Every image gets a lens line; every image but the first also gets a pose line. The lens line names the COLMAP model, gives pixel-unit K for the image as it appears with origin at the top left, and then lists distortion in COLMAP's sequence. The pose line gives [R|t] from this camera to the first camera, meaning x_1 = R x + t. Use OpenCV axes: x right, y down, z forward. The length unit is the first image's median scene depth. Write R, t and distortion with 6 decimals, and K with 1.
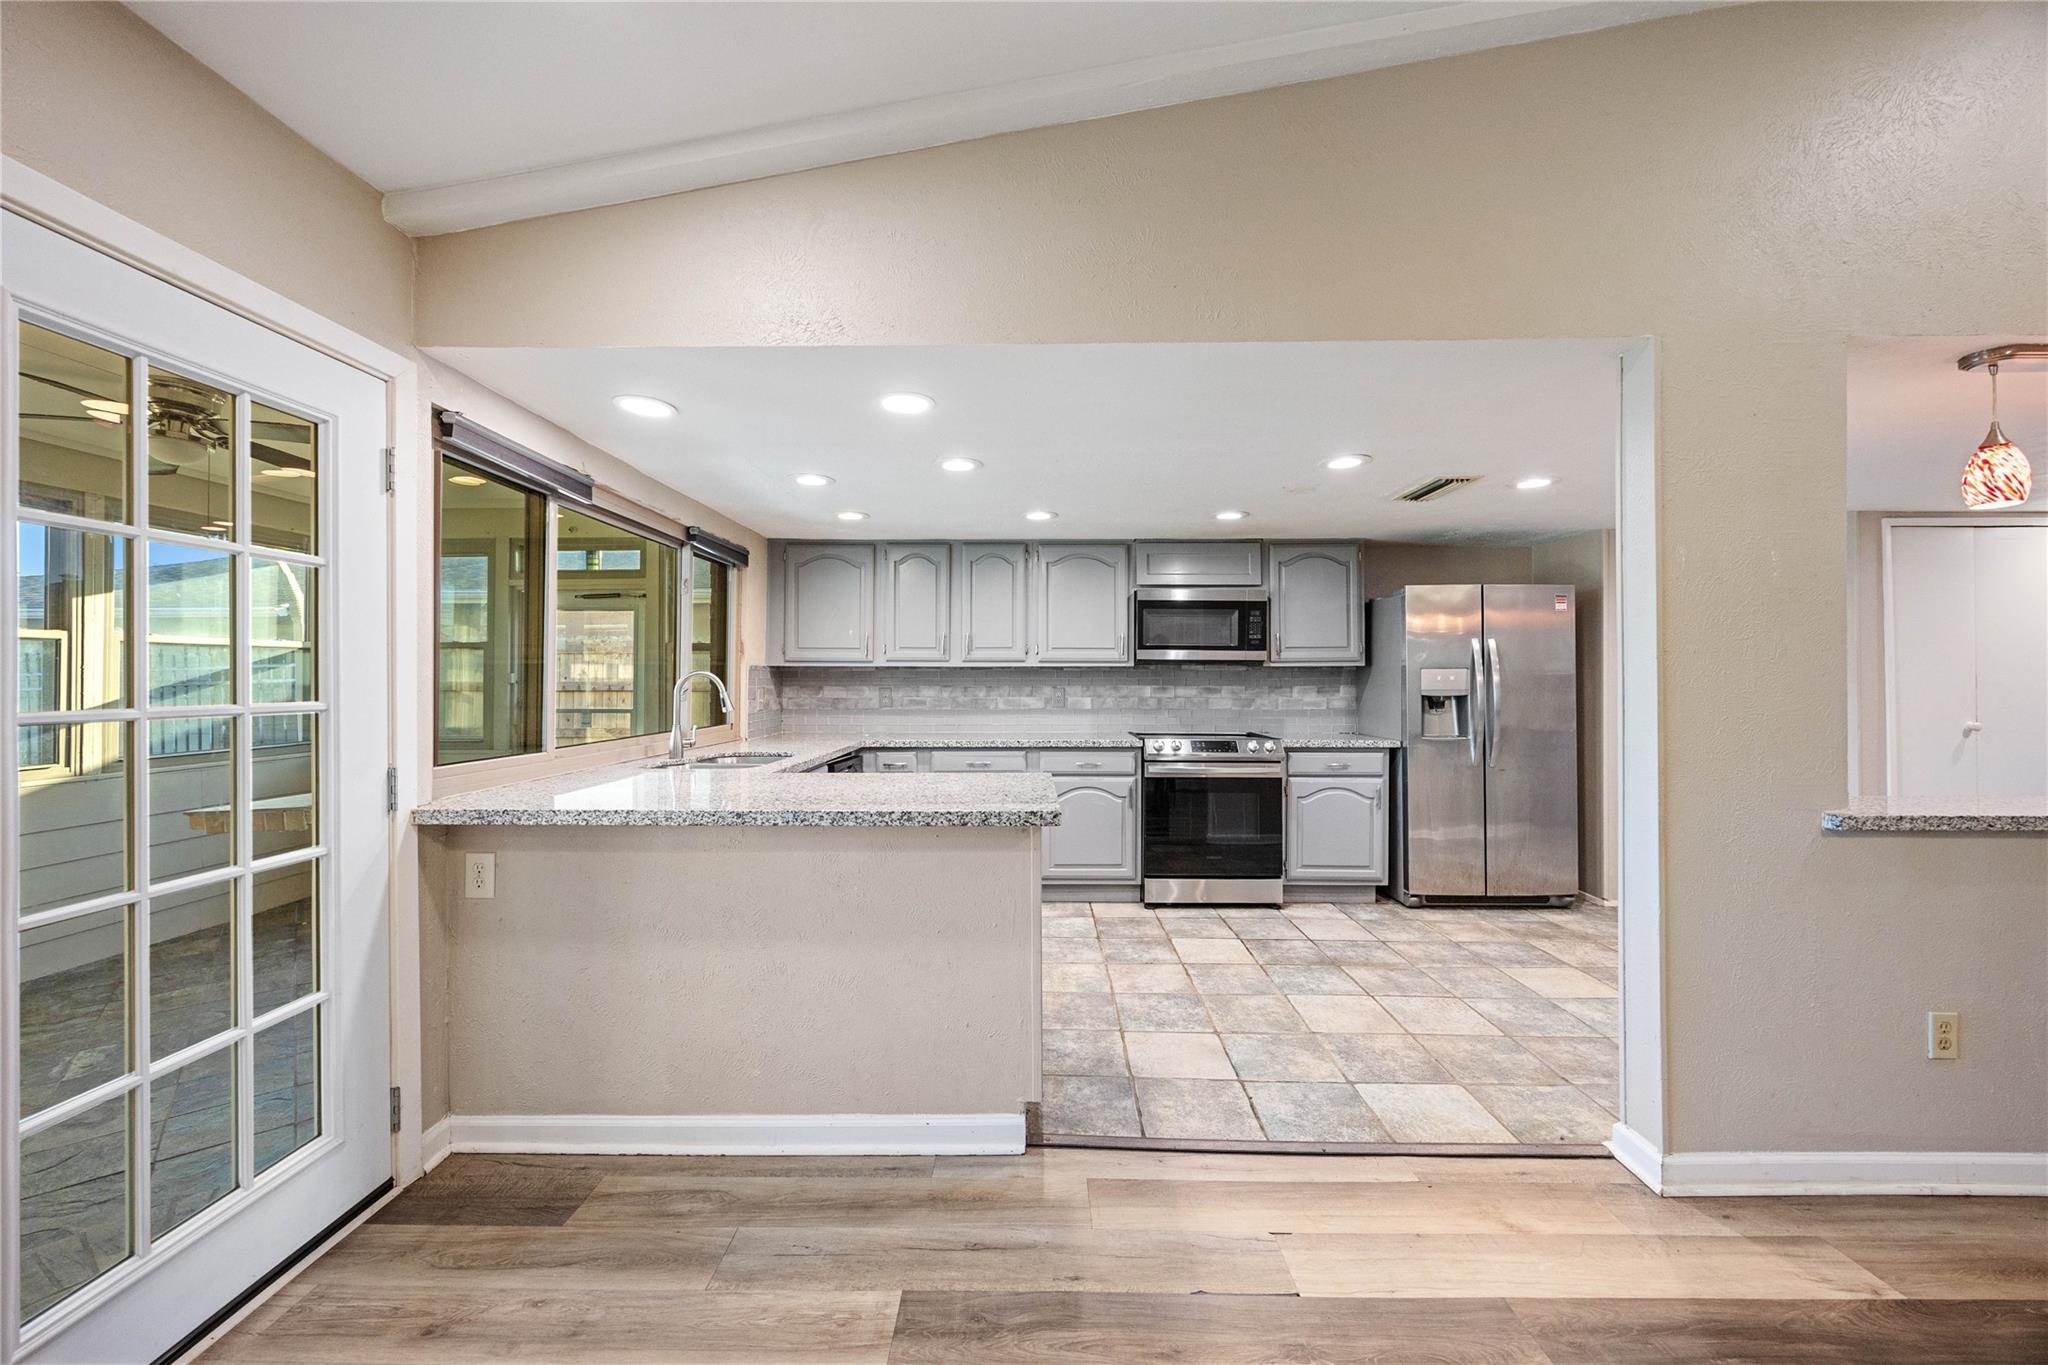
lens RADIAL K [[774.8, 0, 1025.9], [0, 774.8, 679.5], [0, 0, 1]] dist [-0.005409, 0.000595]
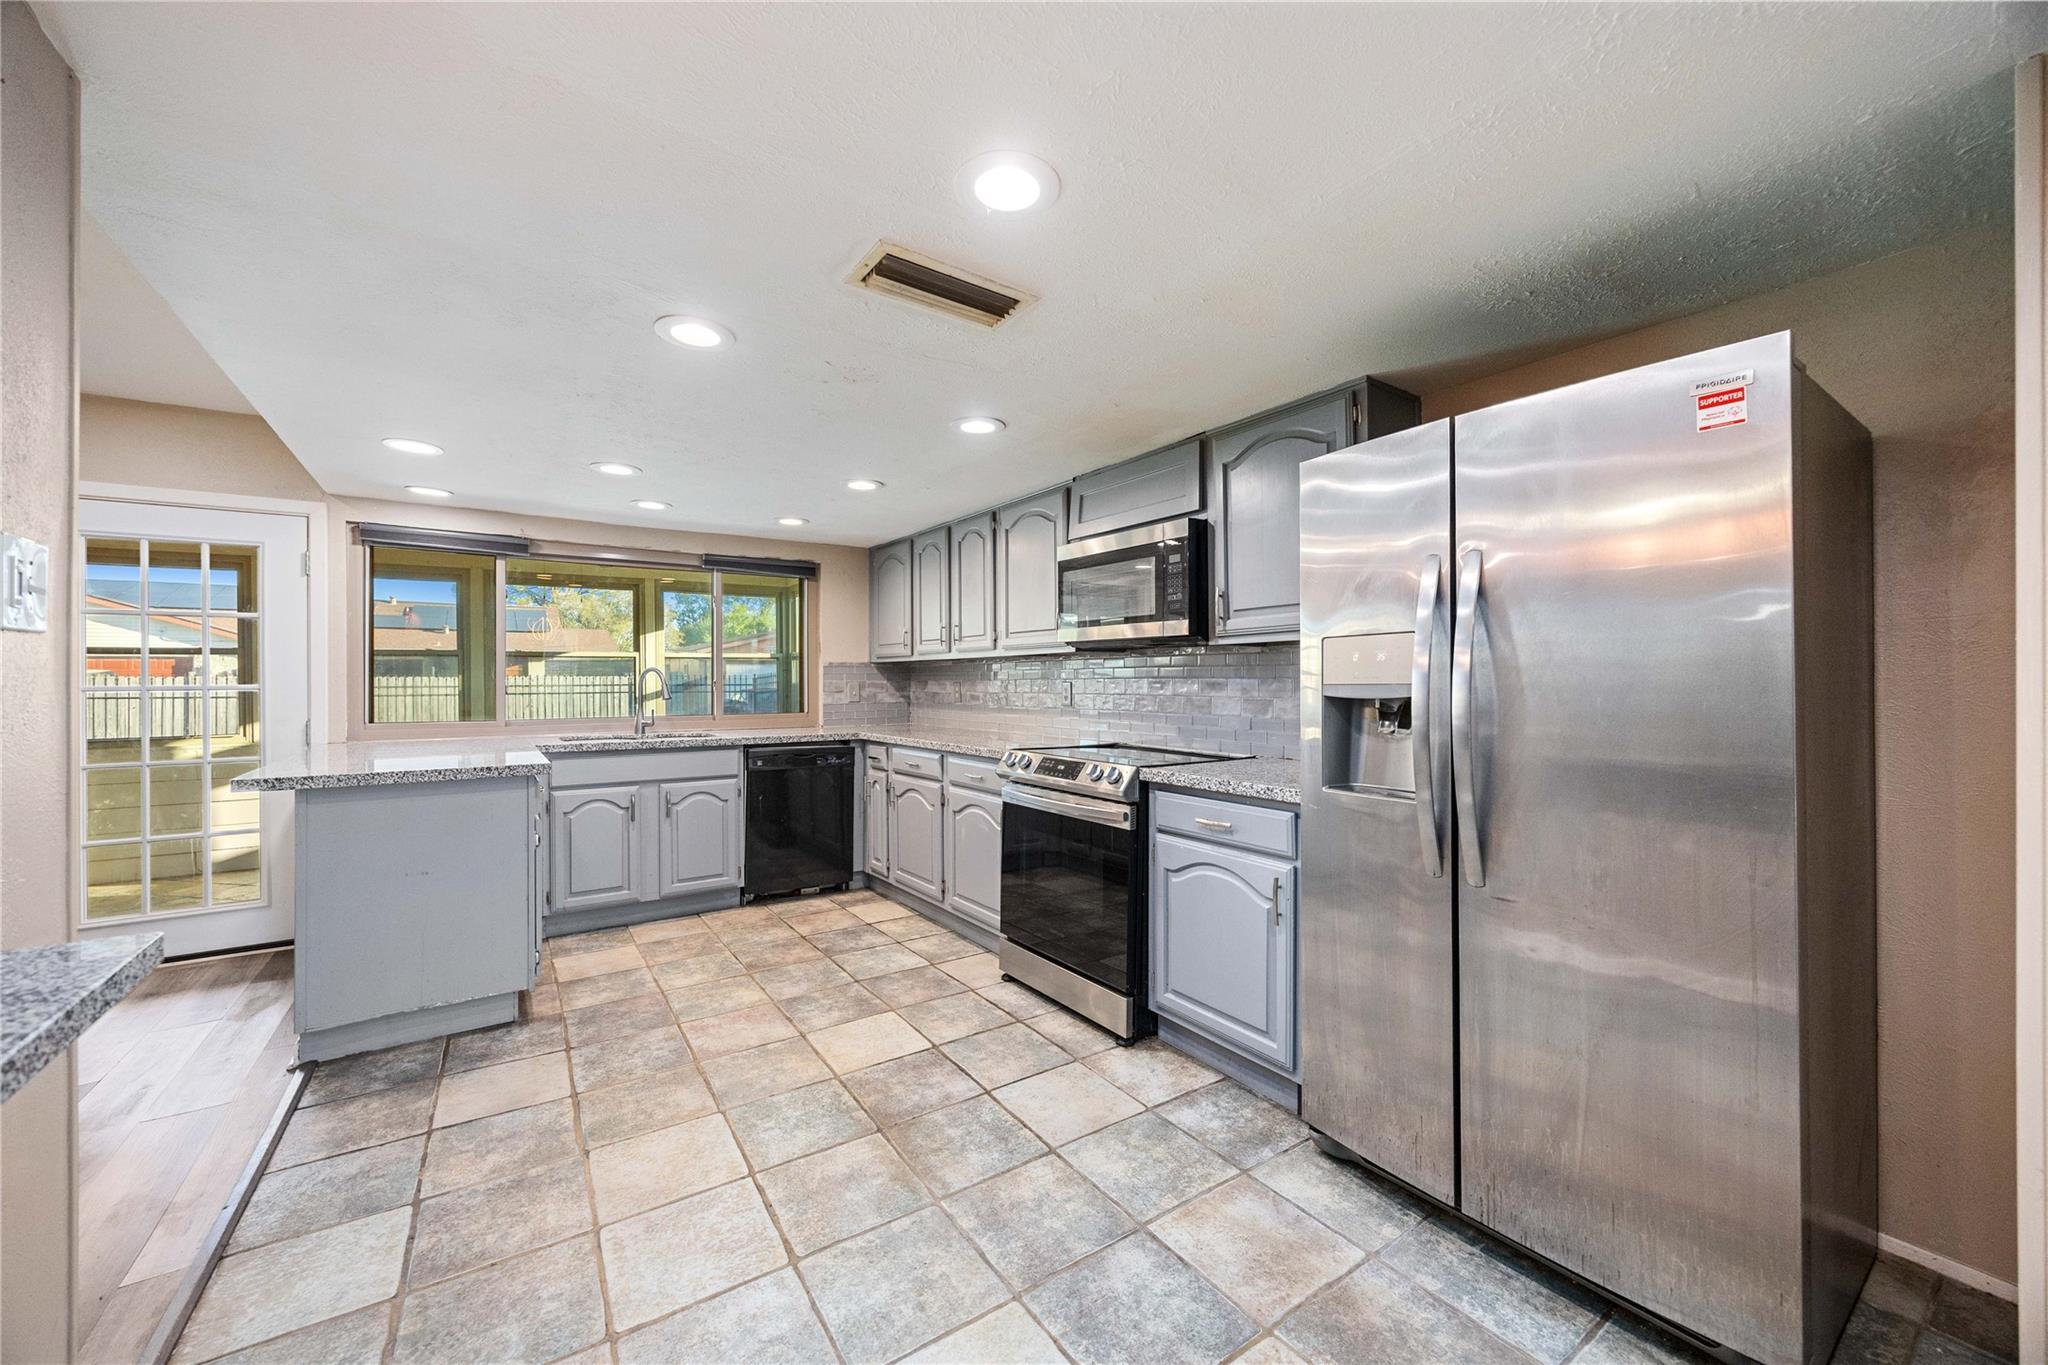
lens RADIAL K [[774.8, 0, 1027.1], [0, 774.8, 680.4], [0, 0, 1]] dist [-0.005409, 0.000595]
pose [[0.584238, -0.003855, -0.811573, 0.785031], [0.005038, 0.999987, -0.001124, 0.011465], [0.811566, -0.003432, 0.584250, 0.596607]]
